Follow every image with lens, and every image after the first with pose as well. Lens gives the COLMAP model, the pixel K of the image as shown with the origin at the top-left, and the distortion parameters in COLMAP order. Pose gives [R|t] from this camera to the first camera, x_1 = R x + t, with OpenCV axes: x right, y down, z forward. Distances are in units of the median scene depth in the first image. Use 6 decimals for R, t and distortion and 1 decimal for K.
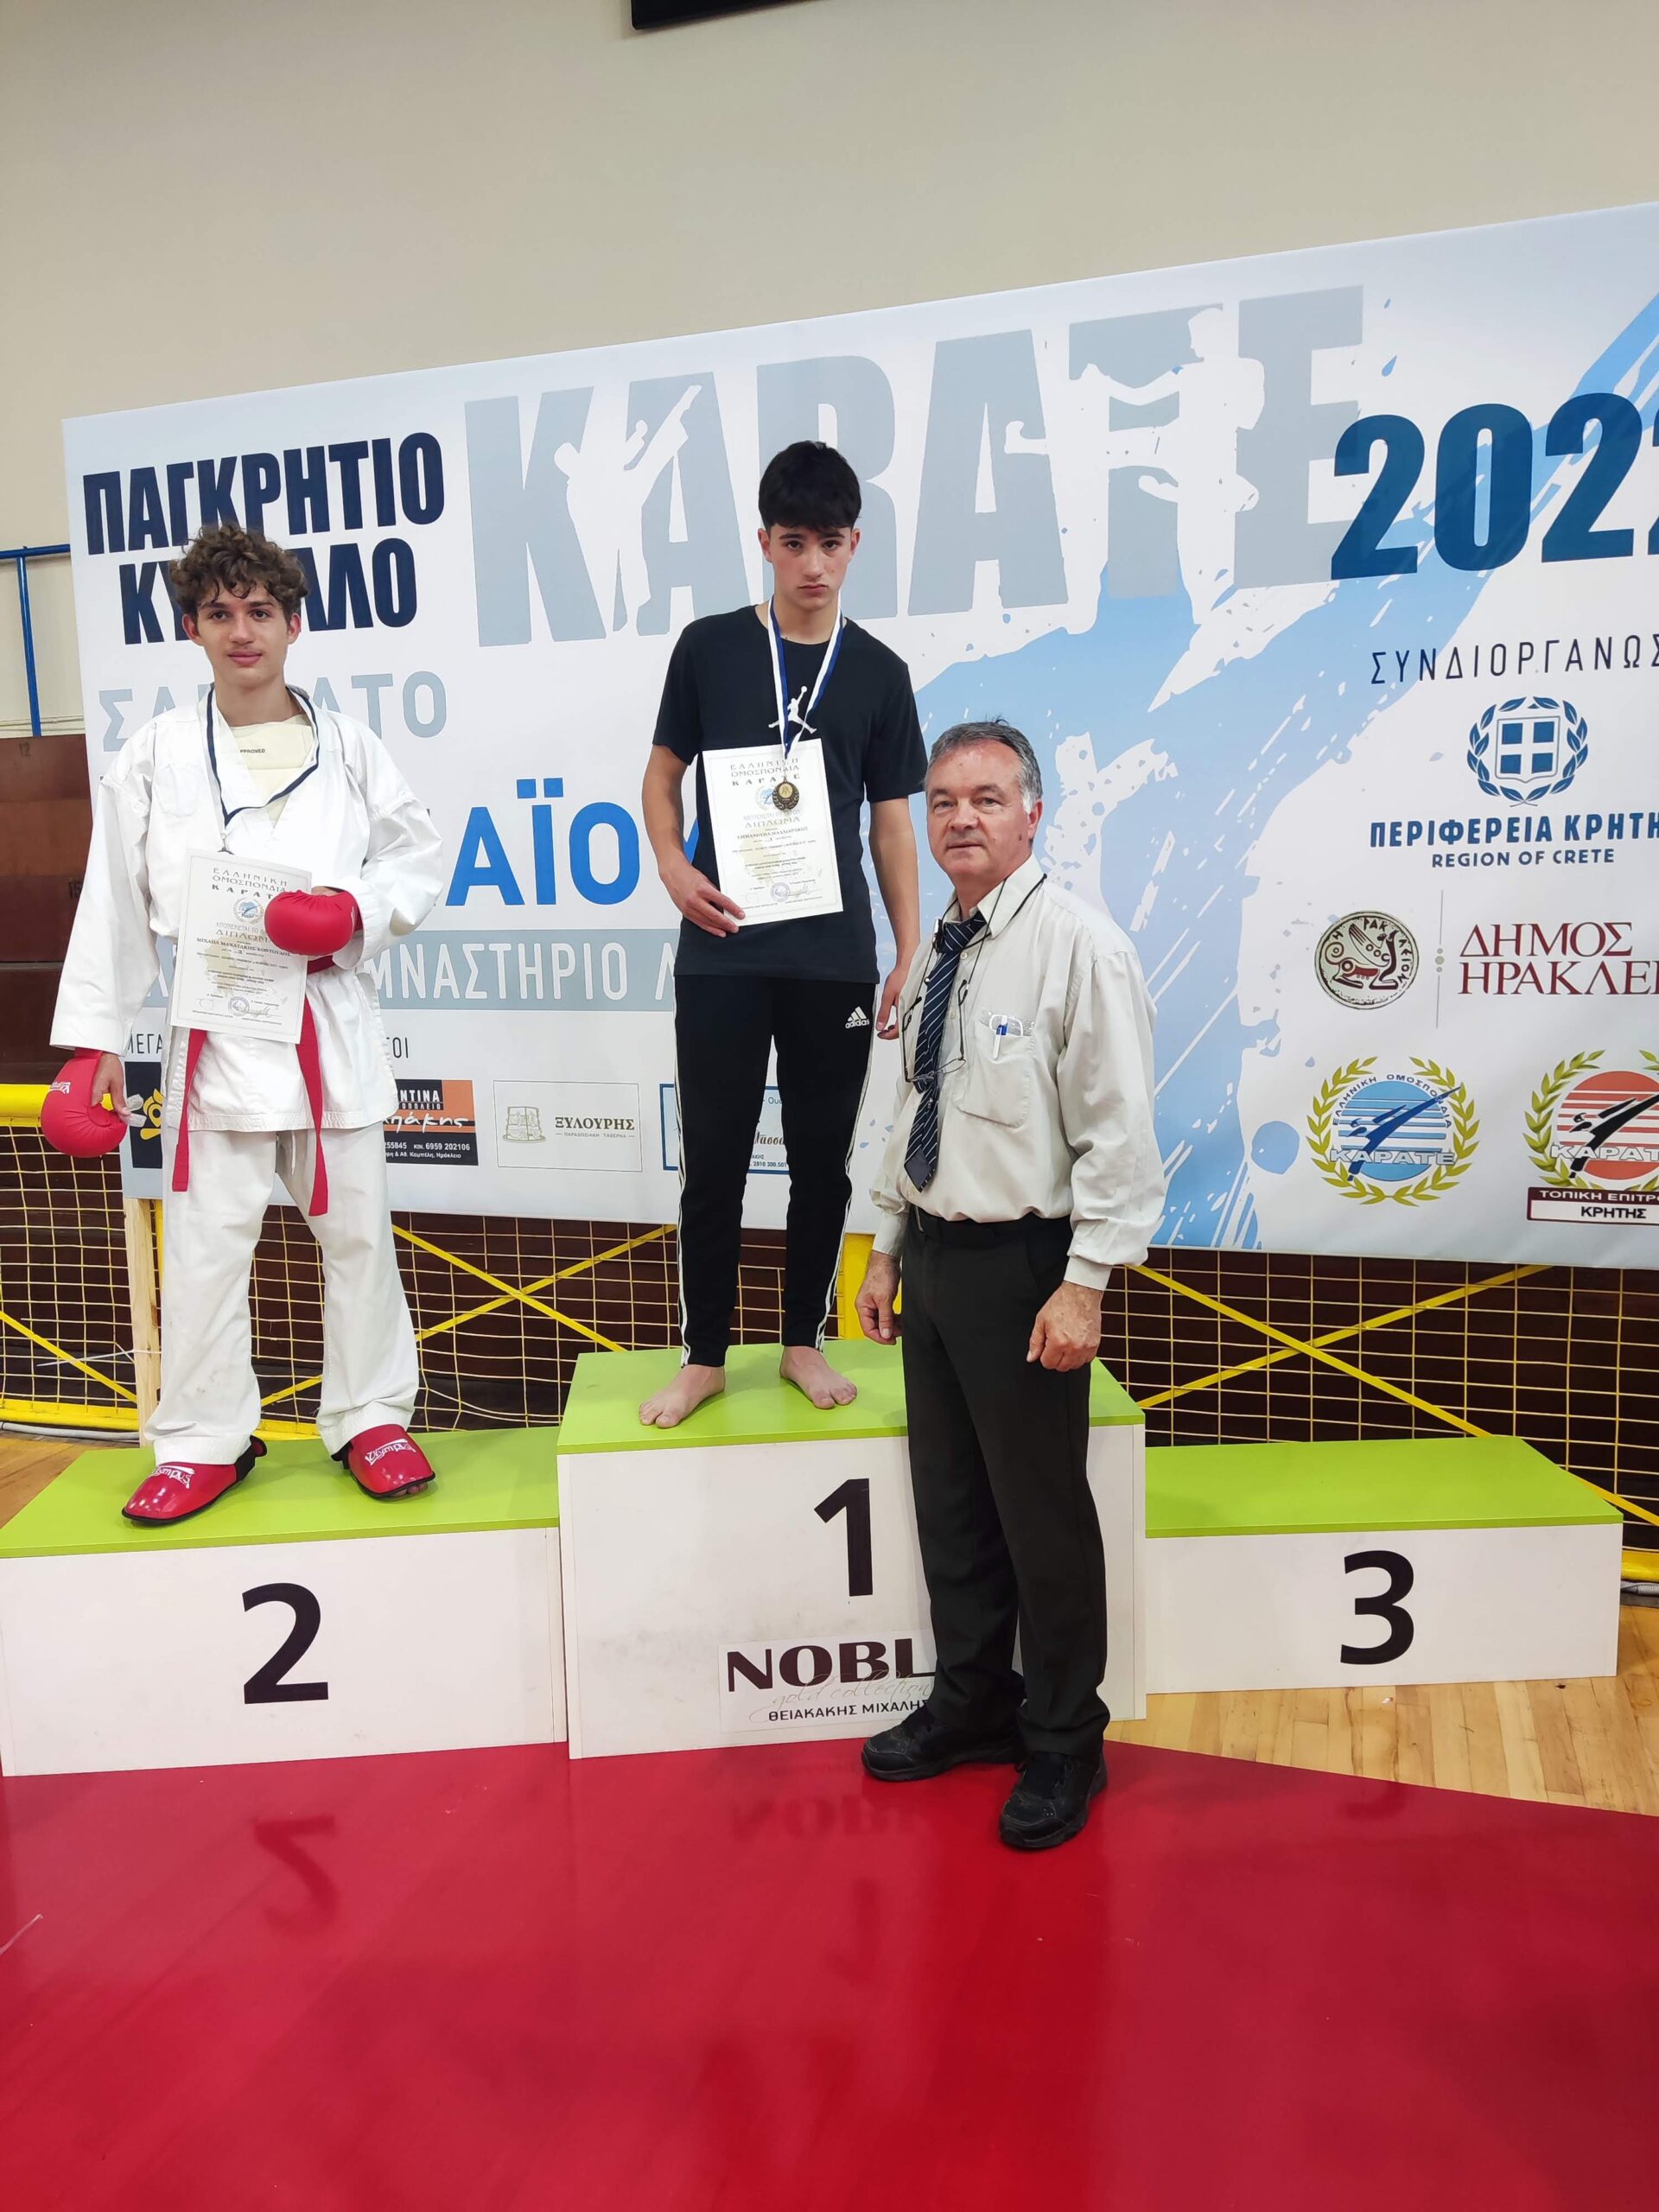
lens RADIAL K [[1613.8, 0, 813.8], [0, 1613.8, 1110.8], [0, 0, 1]] dist [0.067891, -0.034779]
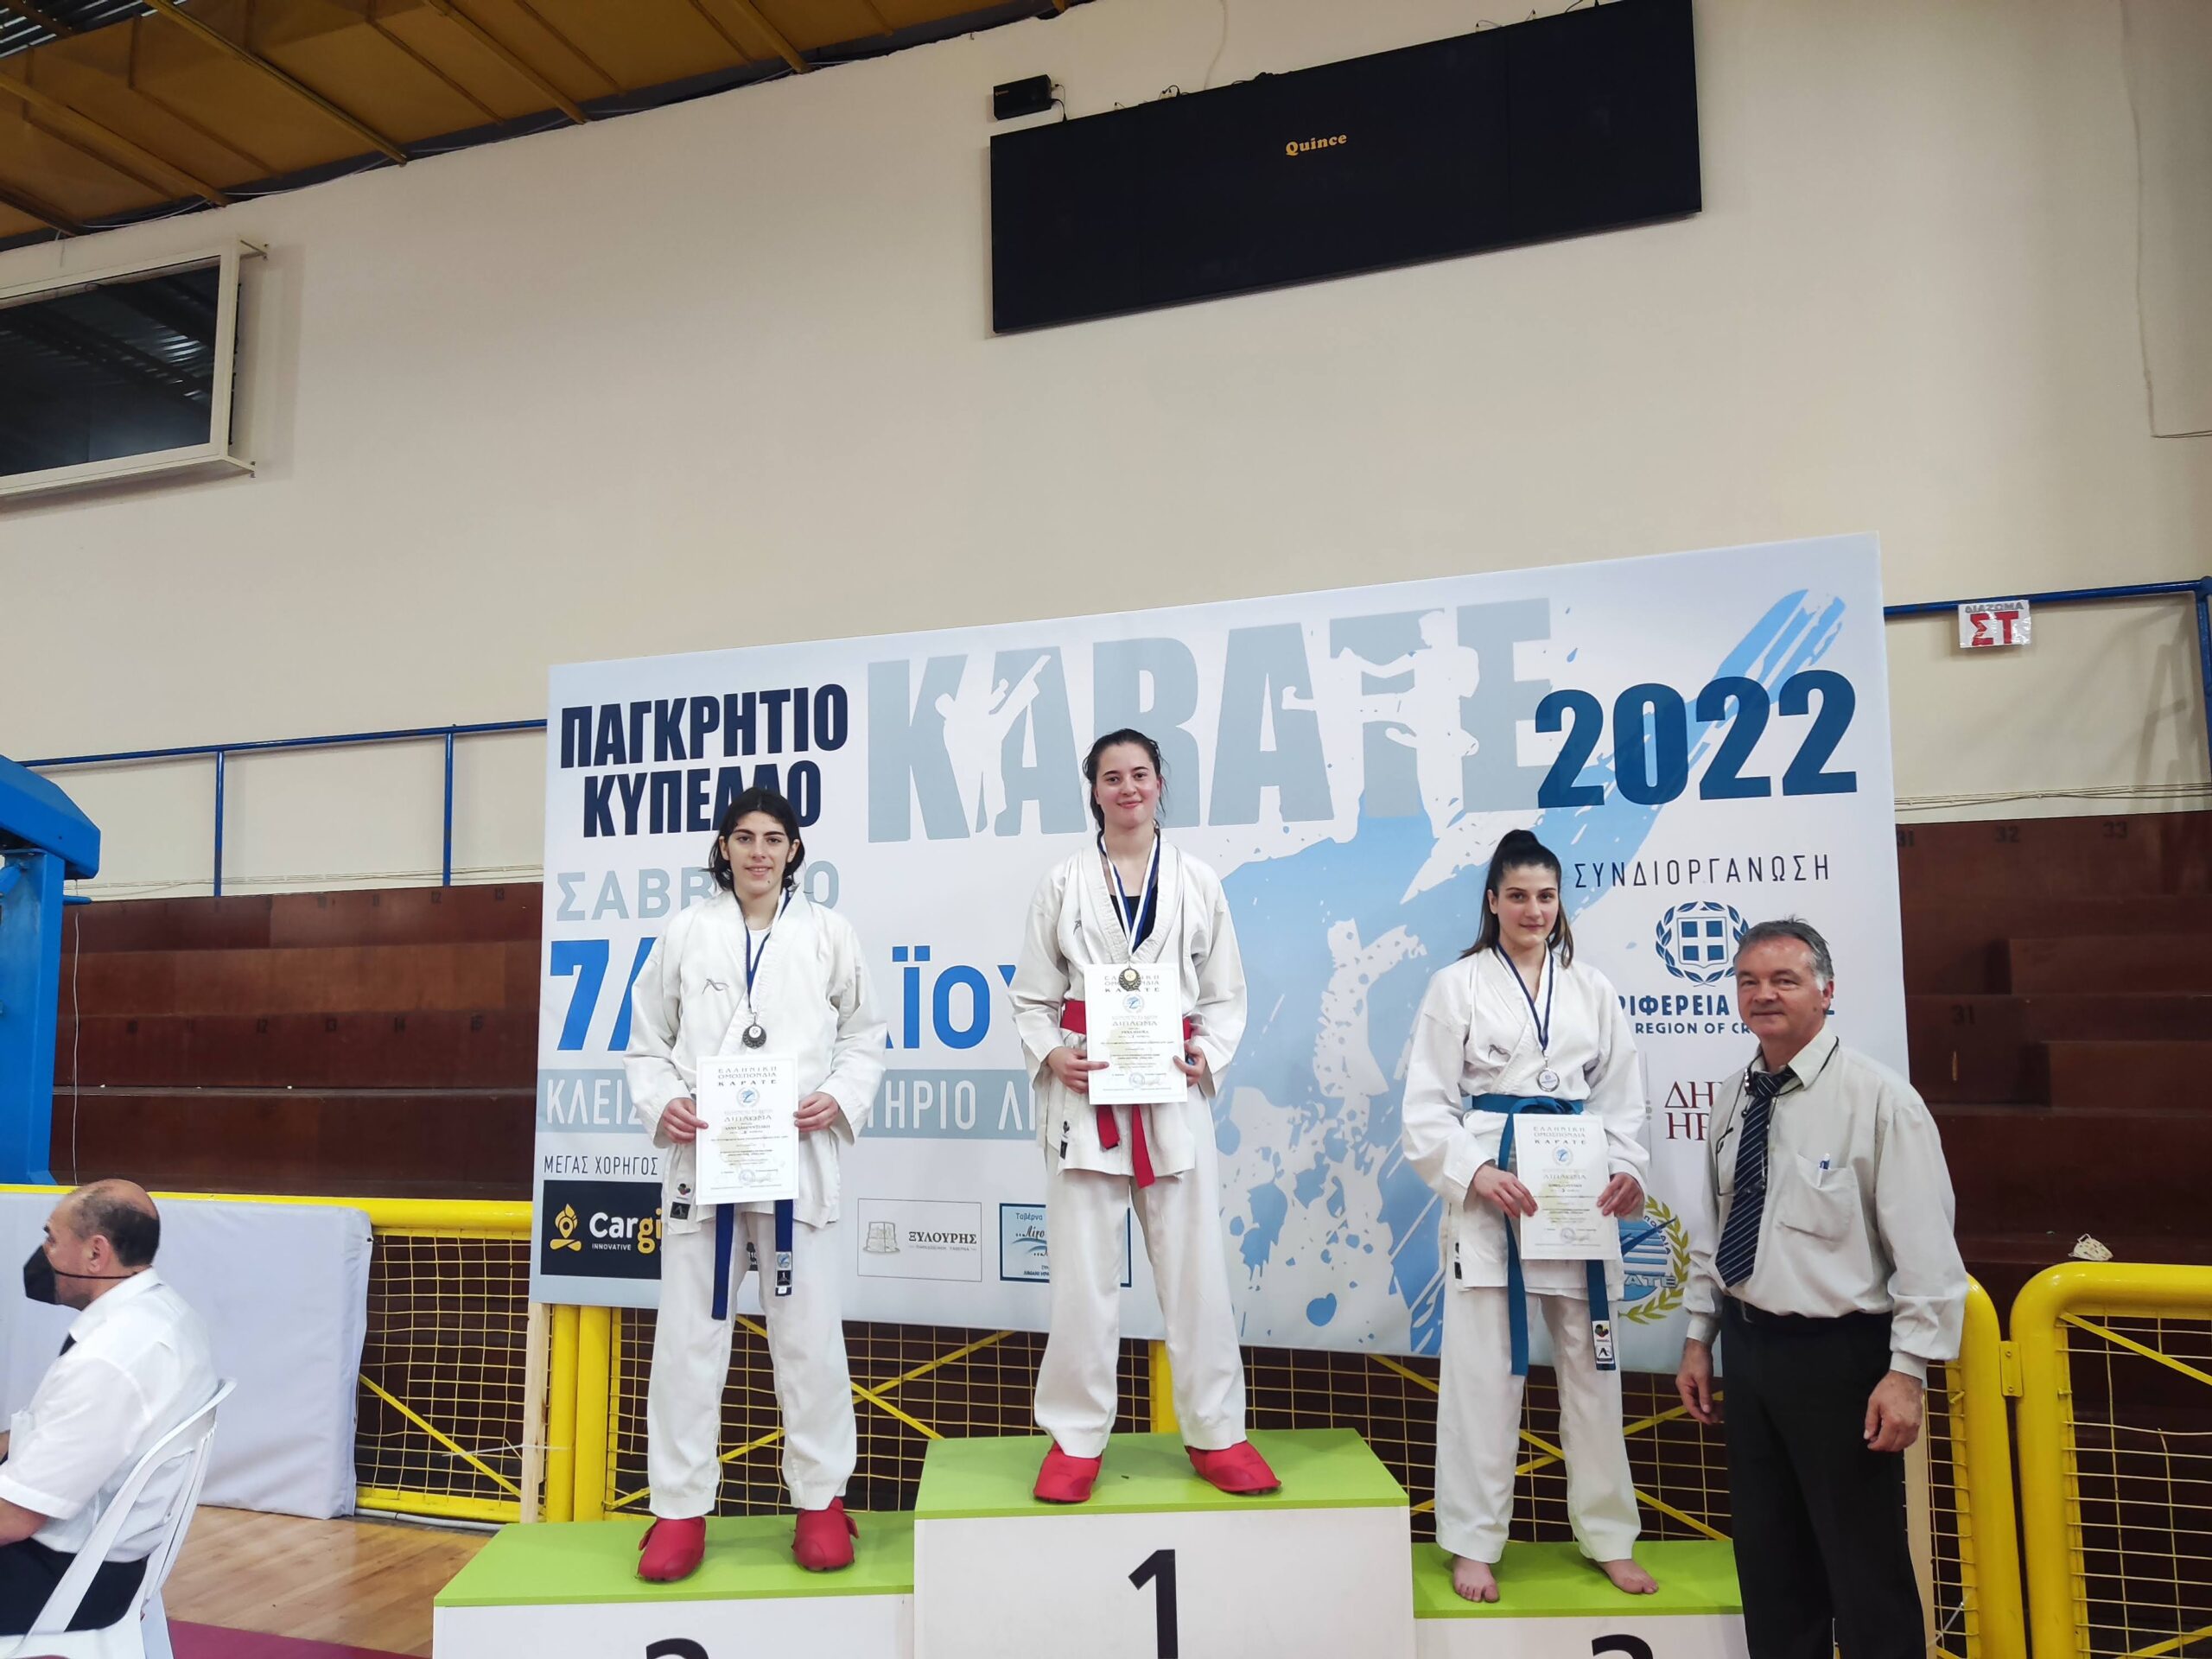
lens RADIAL K [[1613.8, 0, 1092.3], [0, 1613.8, 828.7], [0, 0, 1]] dist [0.067891, -0.034779]
pose [[0.999627, 0.009624, -0.025548, -0.000876], [-0.015616, 0.969164, -0.245923, 0.008755], [0.022393, 0.246230, 0.968953, -0.222566]]
